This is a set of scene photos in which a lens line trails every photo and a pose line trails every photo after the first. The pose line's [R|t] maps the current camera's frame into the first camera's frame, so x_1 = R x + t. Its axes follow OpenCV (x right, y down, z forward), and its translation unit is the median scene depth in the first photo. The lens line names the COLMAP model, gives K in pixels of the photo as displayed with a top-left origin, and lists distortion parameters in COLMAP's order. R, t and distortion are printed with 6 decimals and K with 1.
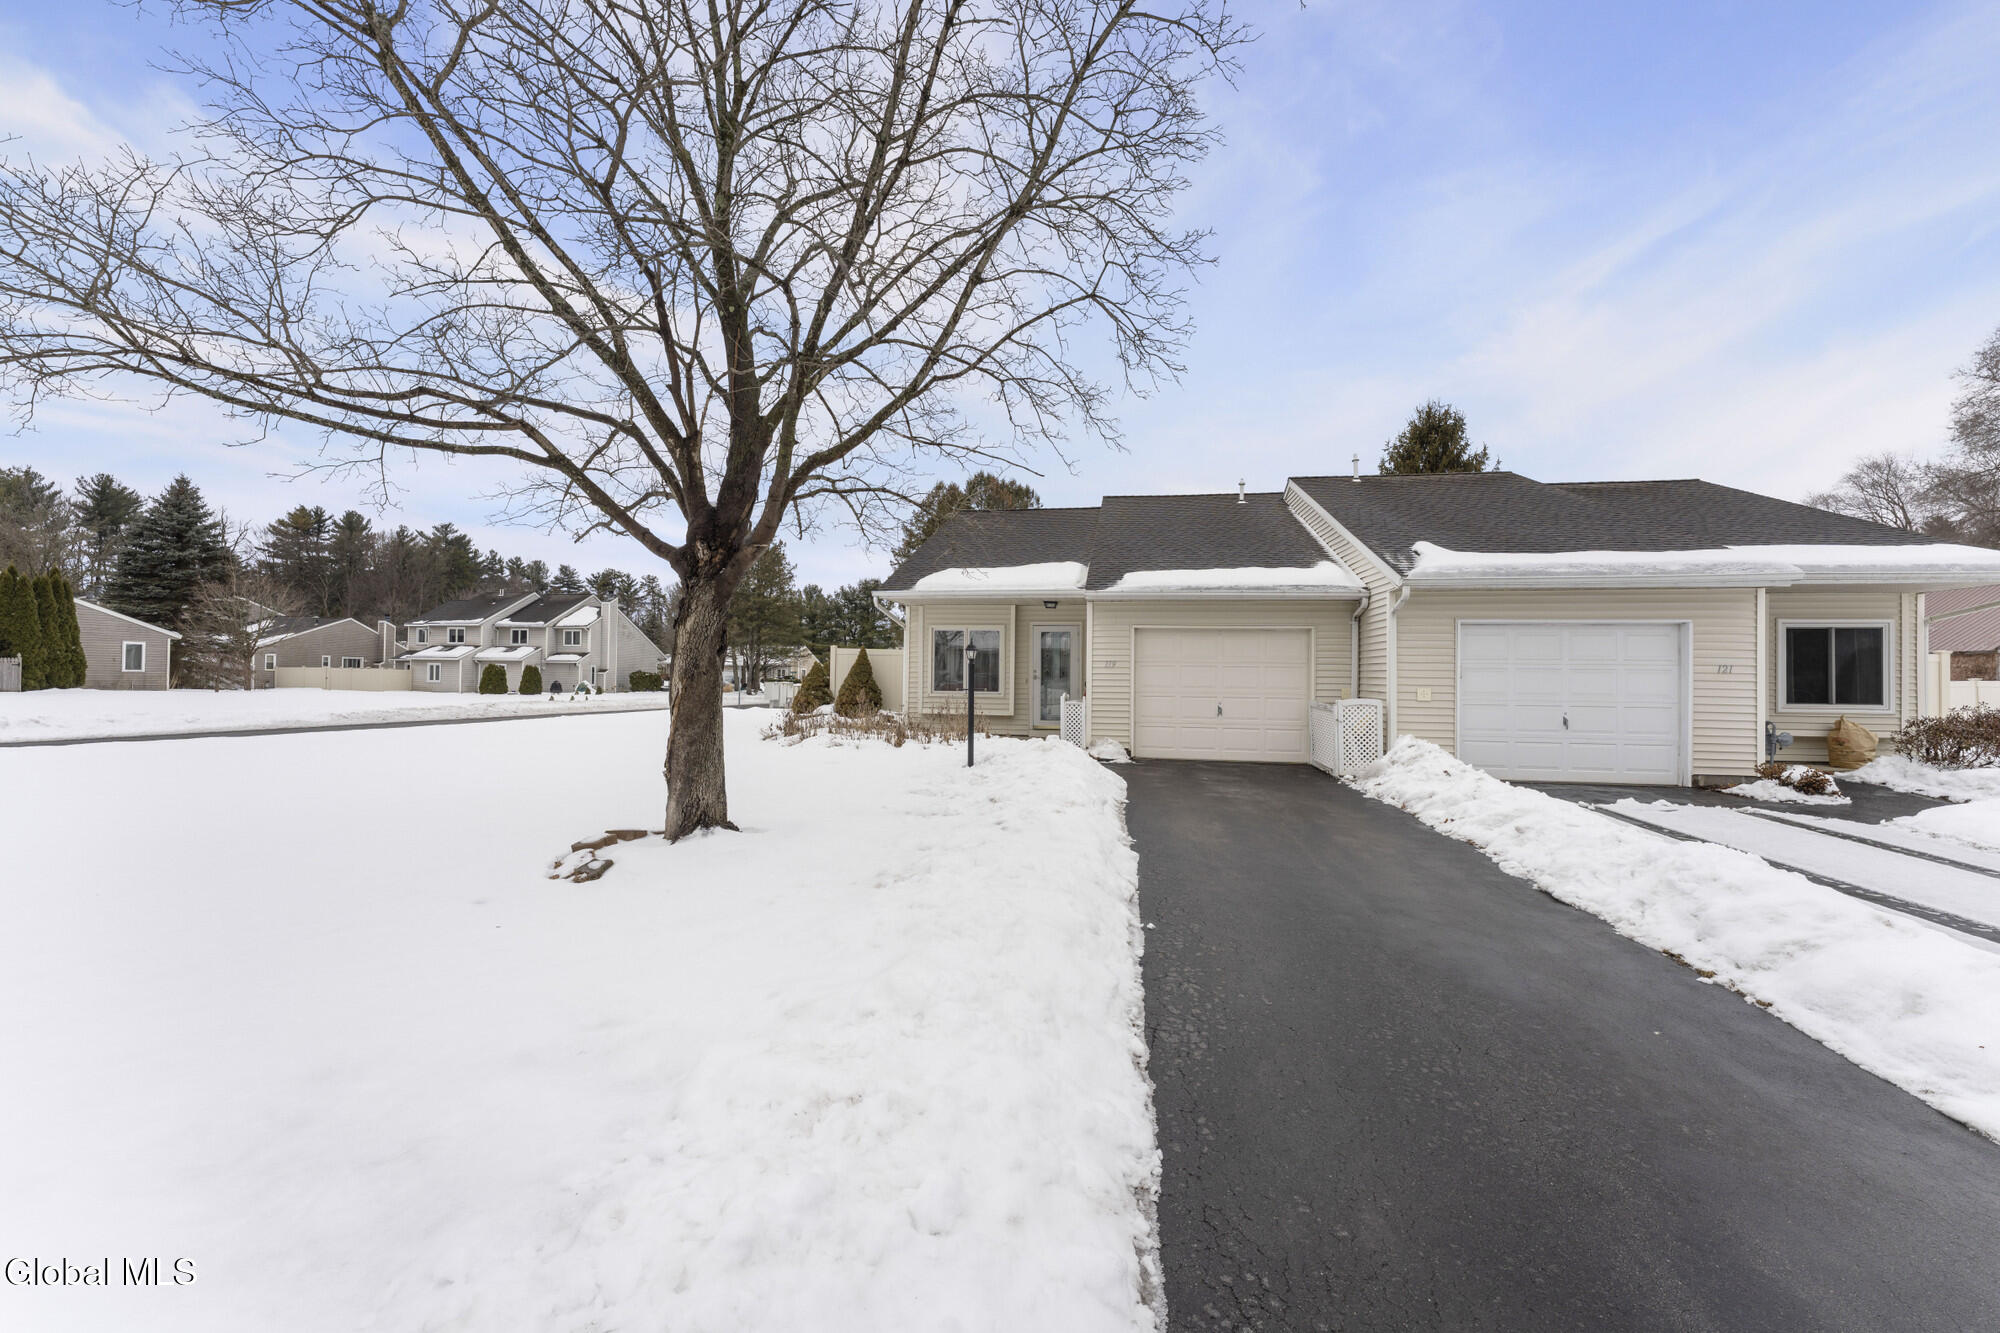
lens RADIAL K [[805.6, 0, 997.0], [0, 805.6, 646.3], [0, 0, 1]] dist [-0.010584, -0.000116]
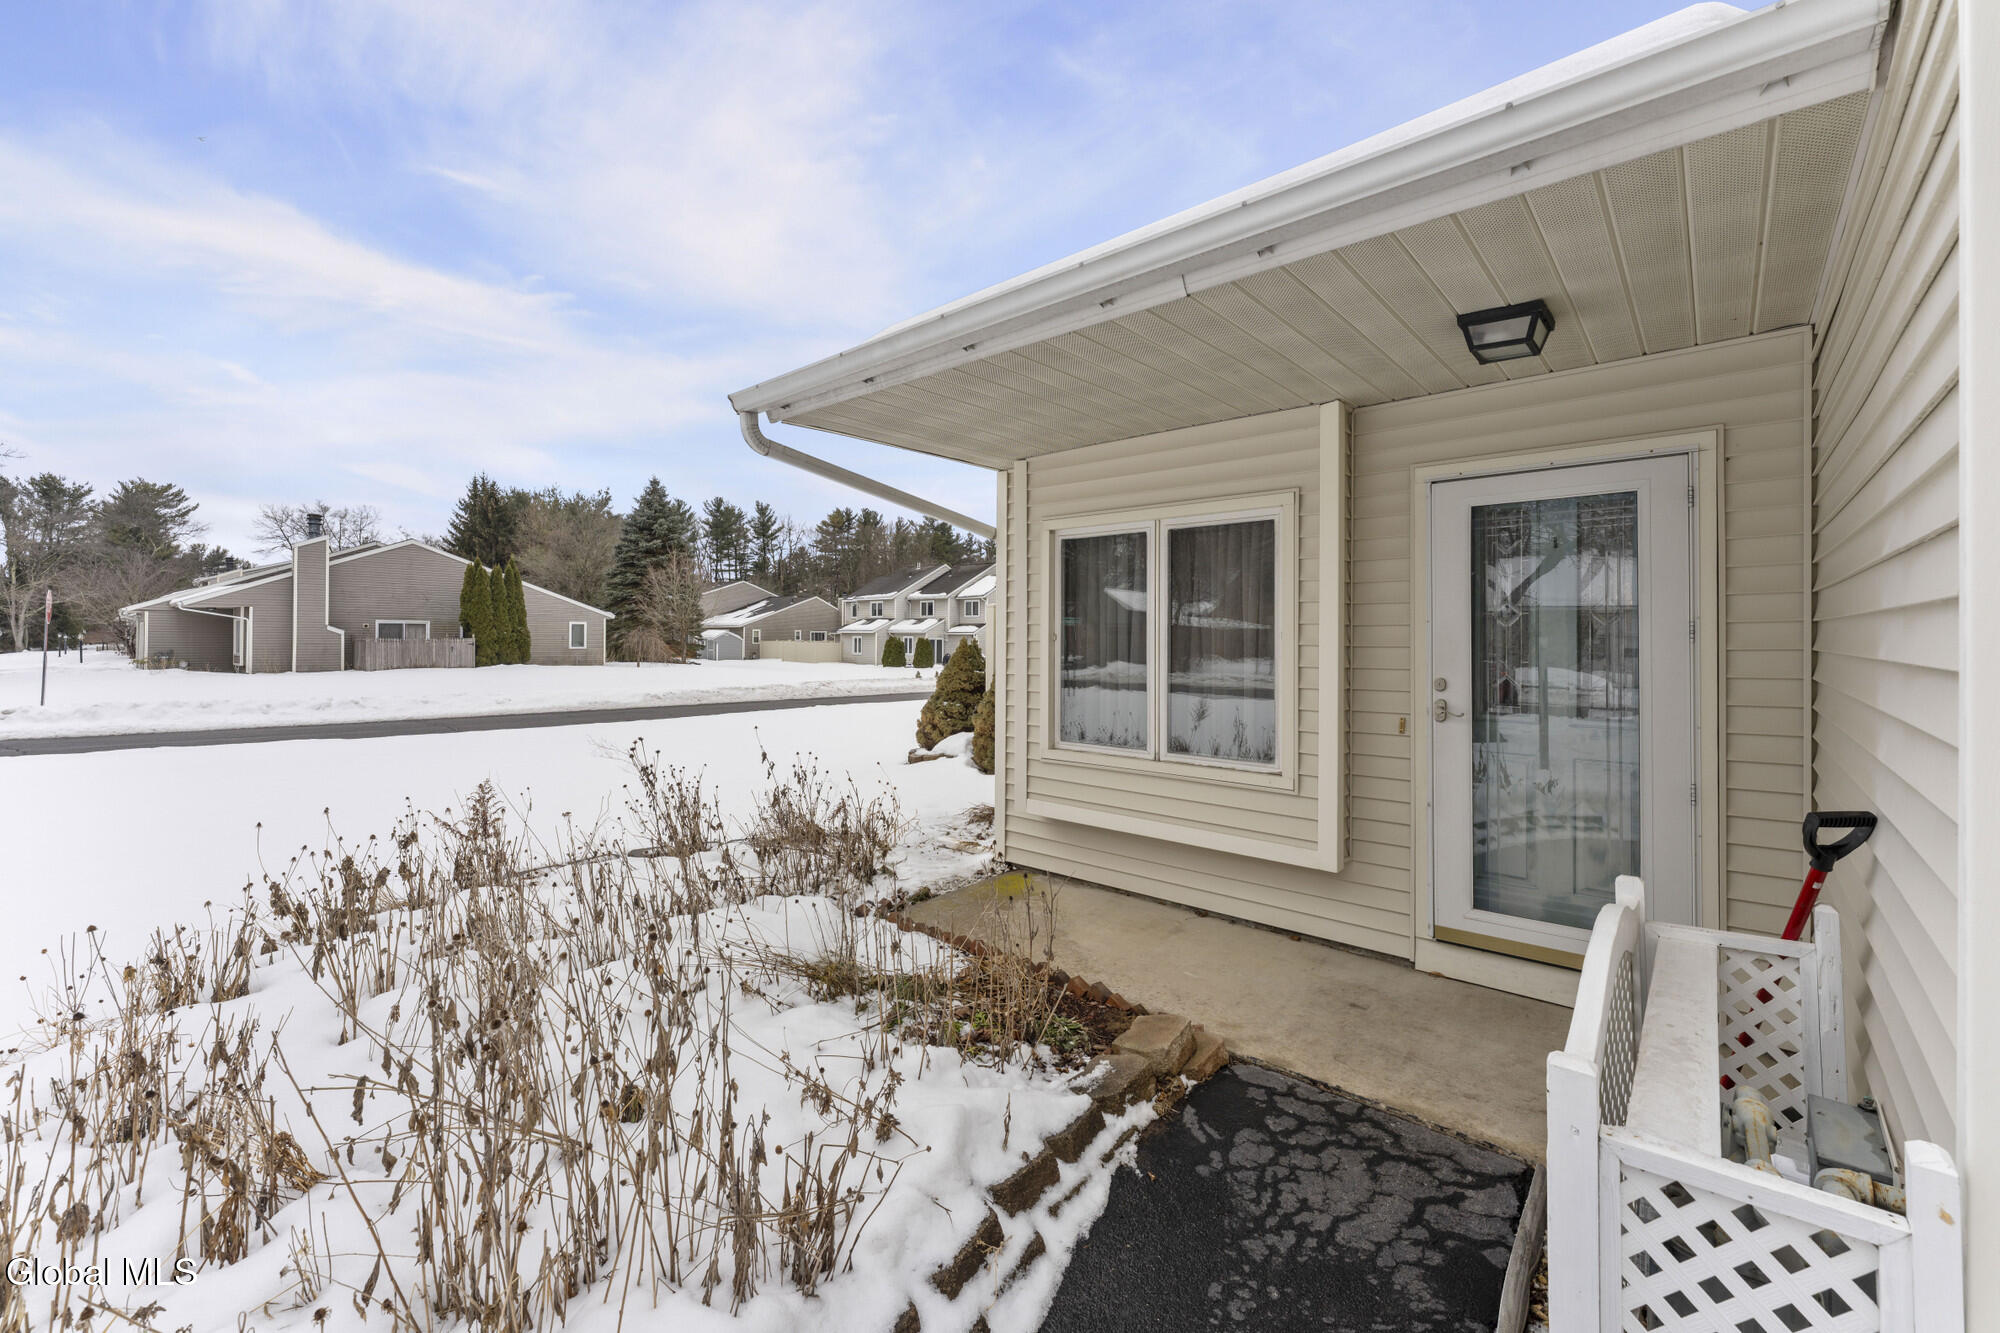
lens RADIAL K [[805.6, 0, 997.0], [0, 805.6, 646.3], [0, 0, 1]] dist [-0.010584, -0.000116]
pose [[0.843513, -0.002770, -0.537102, 0.017009], [0.025009, 0.999105, 0.034124, 0.002730], [0.536527, -0.042217, 0.842827, 0.202214]]
